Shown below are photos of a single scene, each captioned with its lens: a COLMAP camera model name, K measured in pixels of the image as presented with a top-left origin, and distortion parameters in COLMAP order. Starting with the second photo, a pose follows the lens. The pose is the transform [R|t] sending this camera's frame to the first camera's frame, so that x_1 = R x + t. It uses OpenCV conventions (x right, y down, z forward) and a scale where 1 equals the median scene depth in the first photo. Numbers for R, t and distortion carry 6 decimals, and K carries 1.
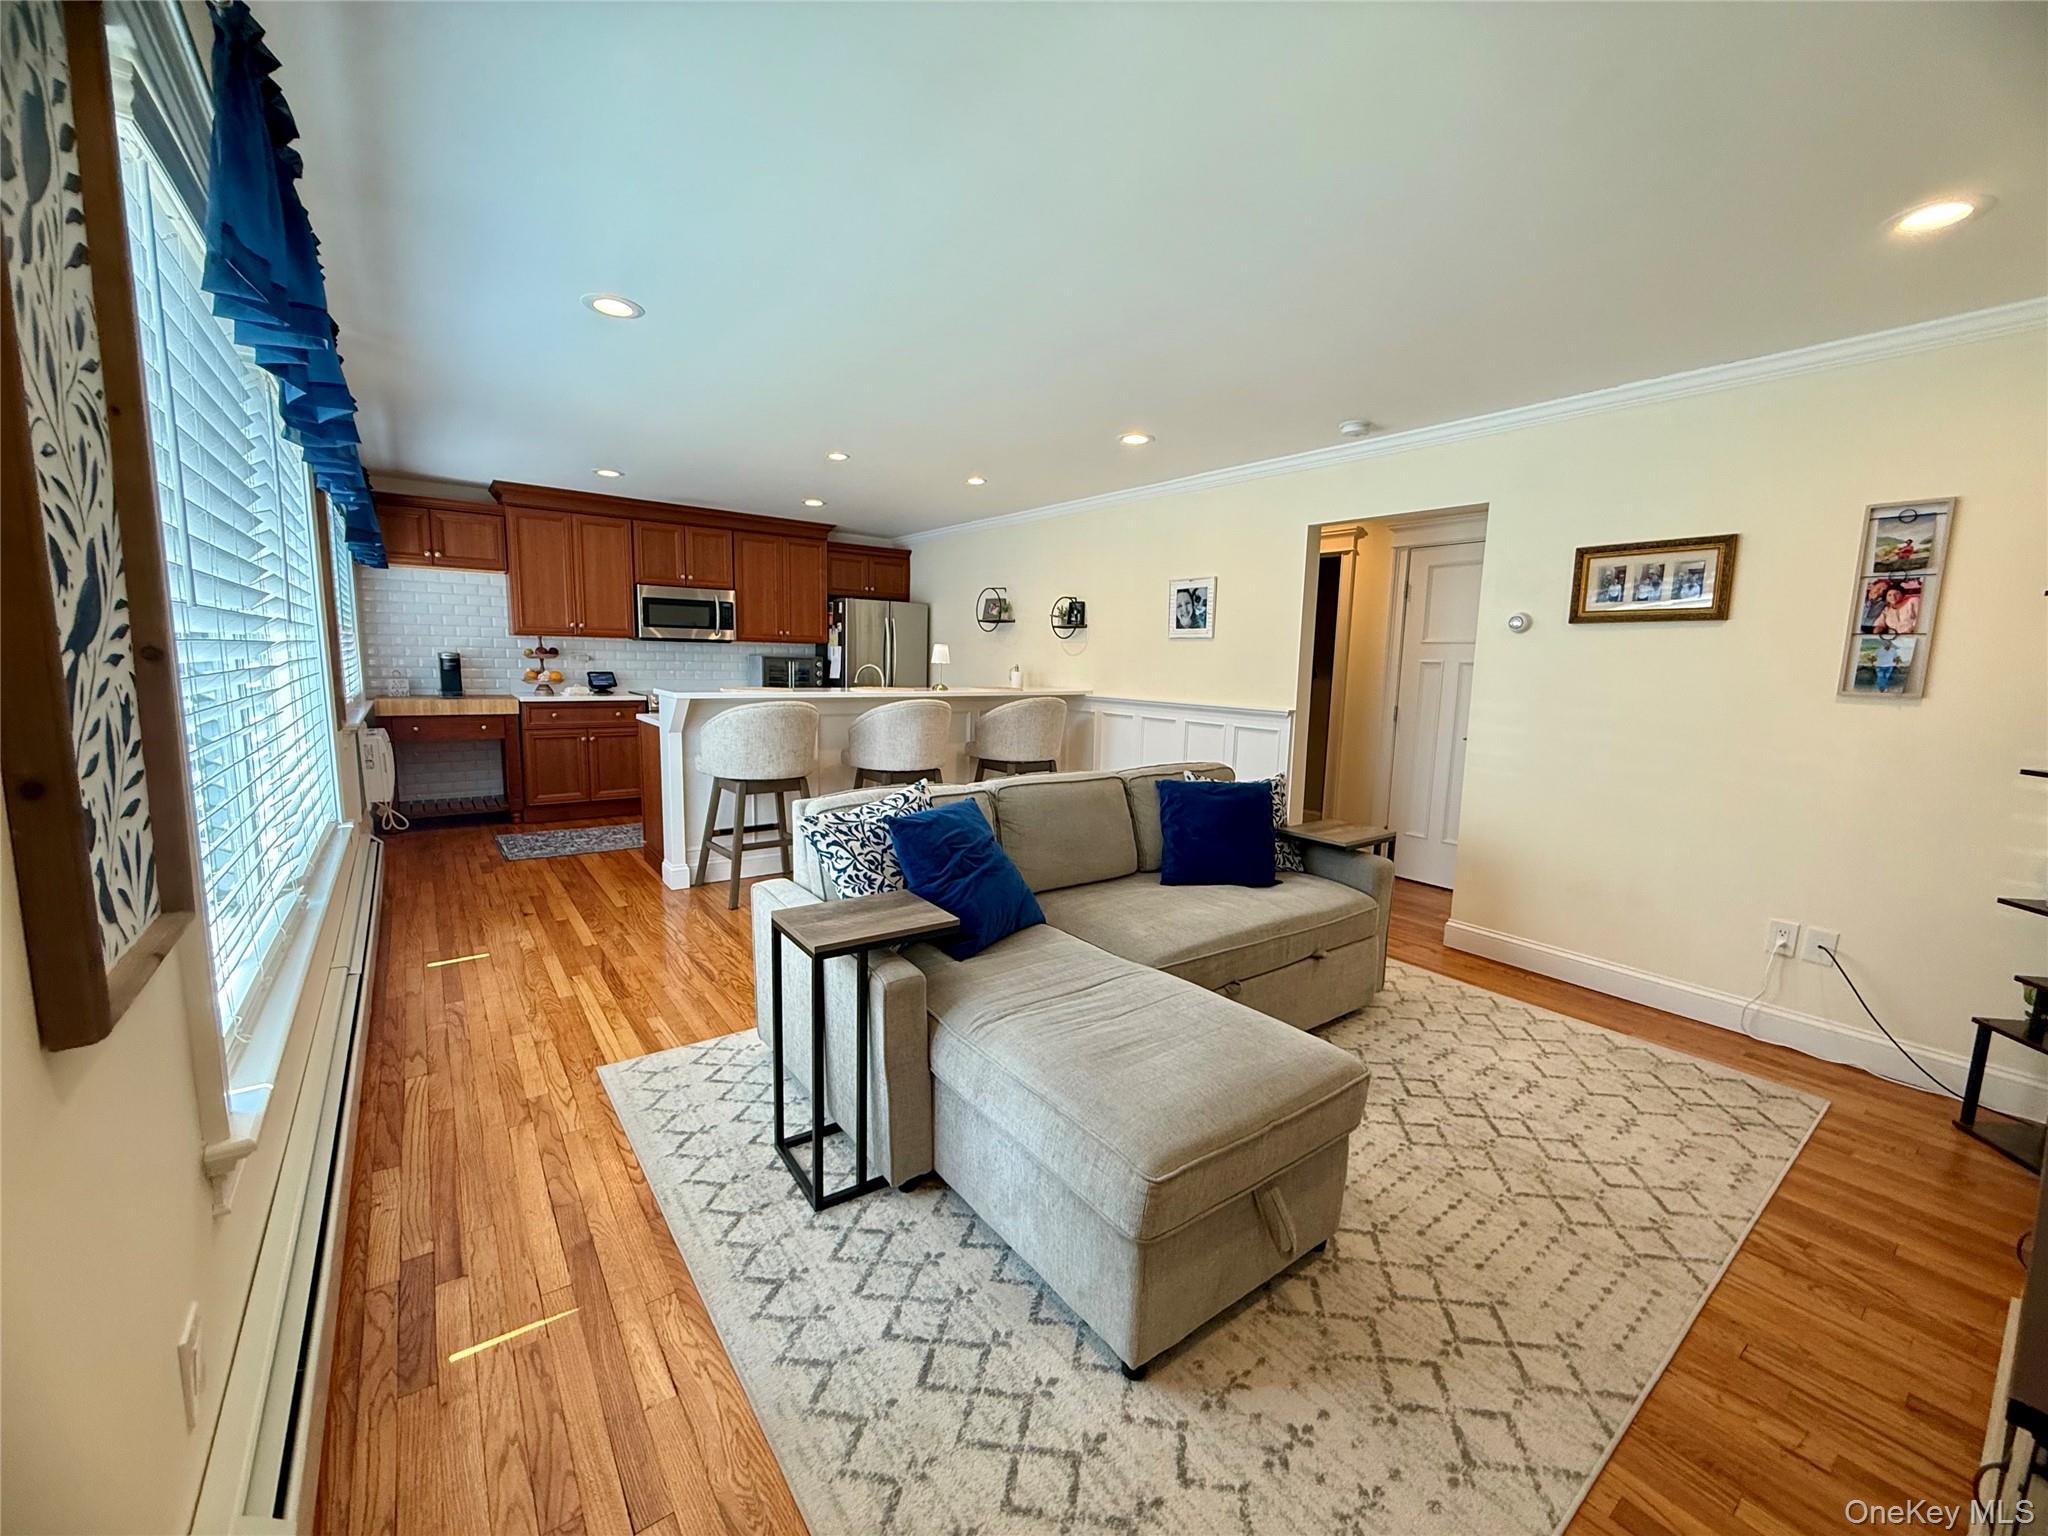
lens RADIAL K [[815.7, 0, 1019.5], [0, 815.7, 768.1], [0, 0, 1]] dist [-0.000990, -0.000006]
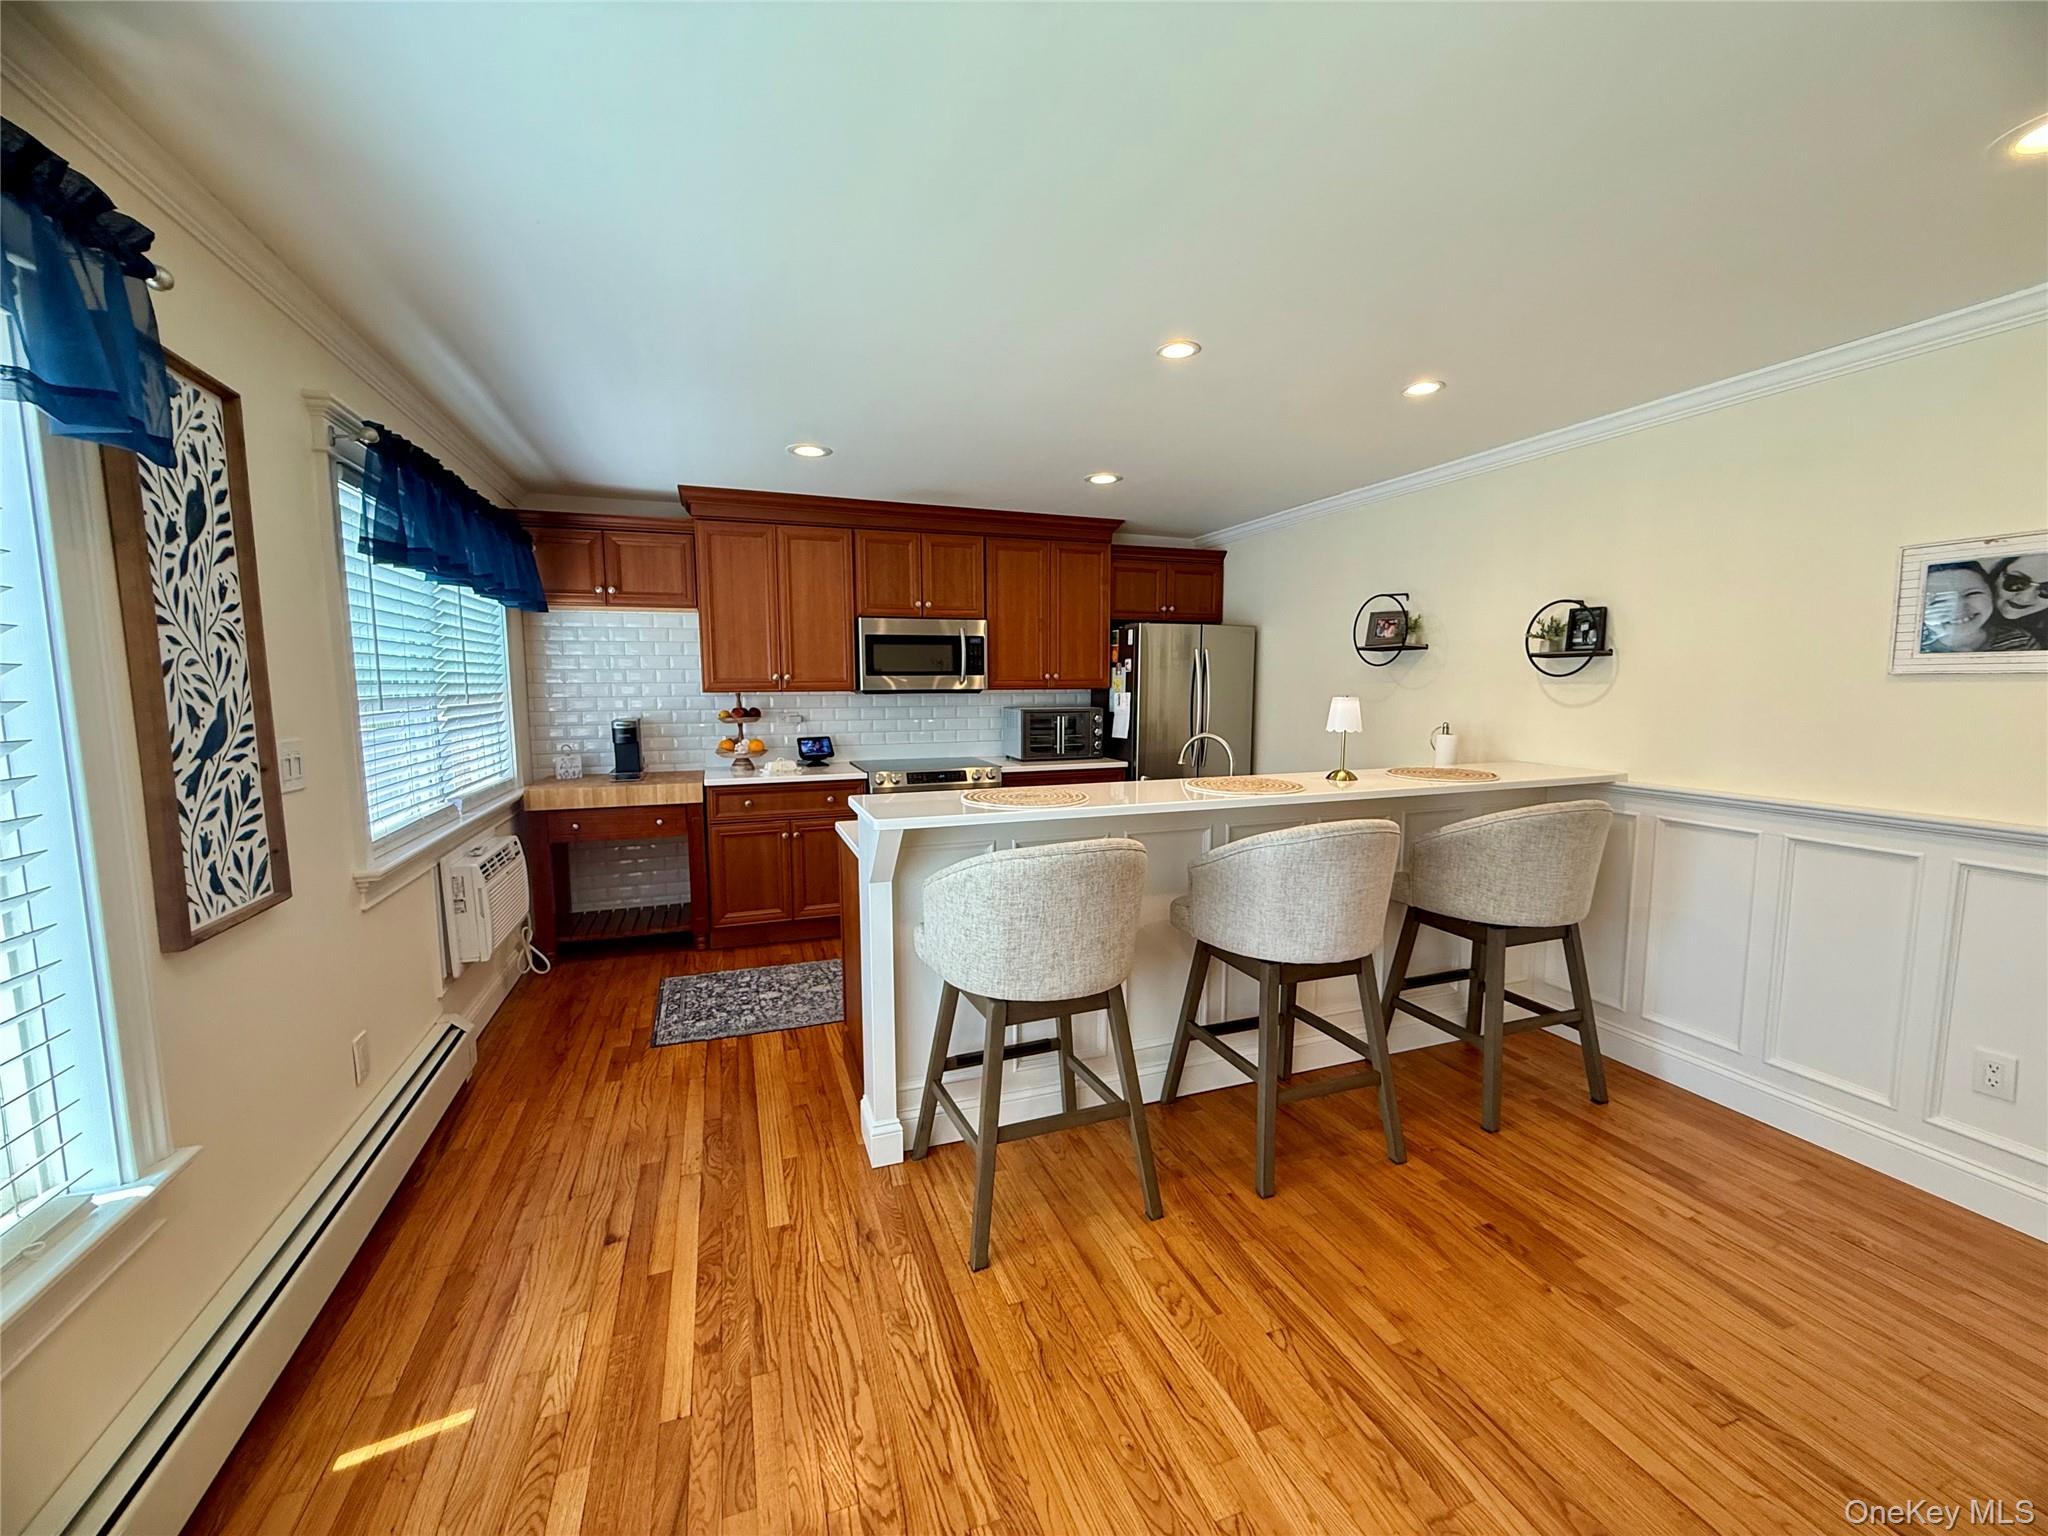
lens RADIAL K [[815.7, 0, 1018.3], [0, 815.7, 768.1], [0, 0, 1]] dist [-0.000990, -0.000006]
pose [[0.957709, 0.002828, -0.287724, -0.246936], [-0.011631, 0.999515, -0.028889, -0.143564], [0.287502, 0.031014, 0.957278, 0.696117]]
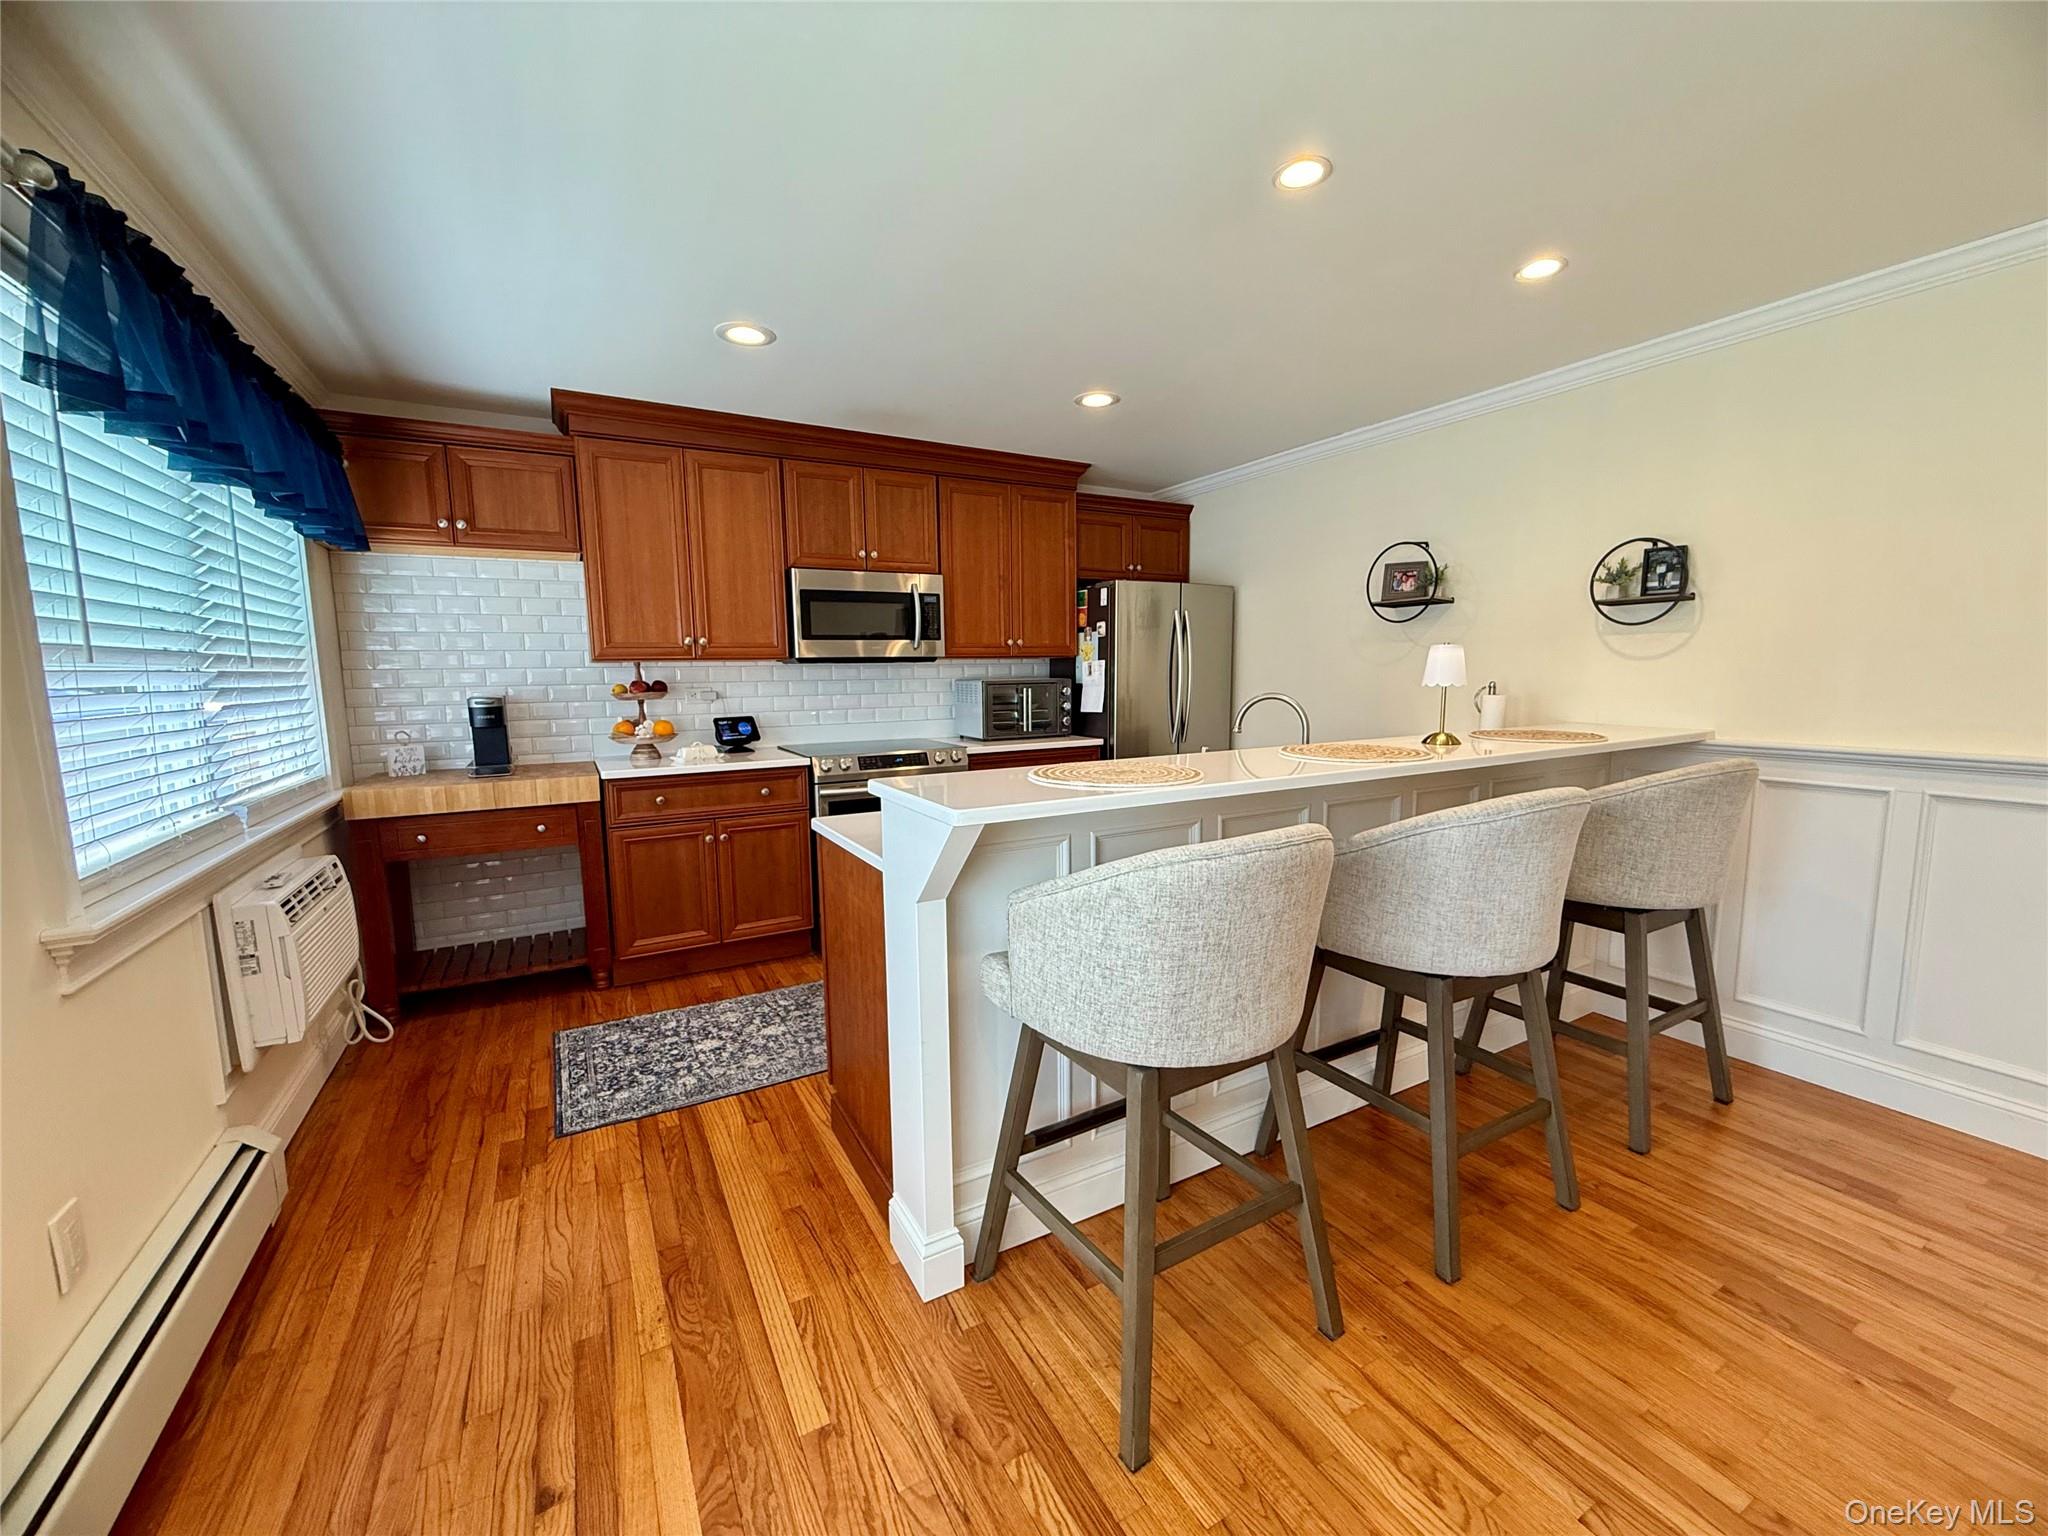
lens RADIAL K [[815.7, 0, 1018.7], [0, 815.7, 768.2], [0, 0, 1]] dist [-0.000990, -0.000006]
pose [[0.990803, -0.021700, -0.133564, -0.453800], [0.019767, 0.999680, -0.015782, -0.134597], [0.133864, 0.012996, 0.990914, 0.866426]]
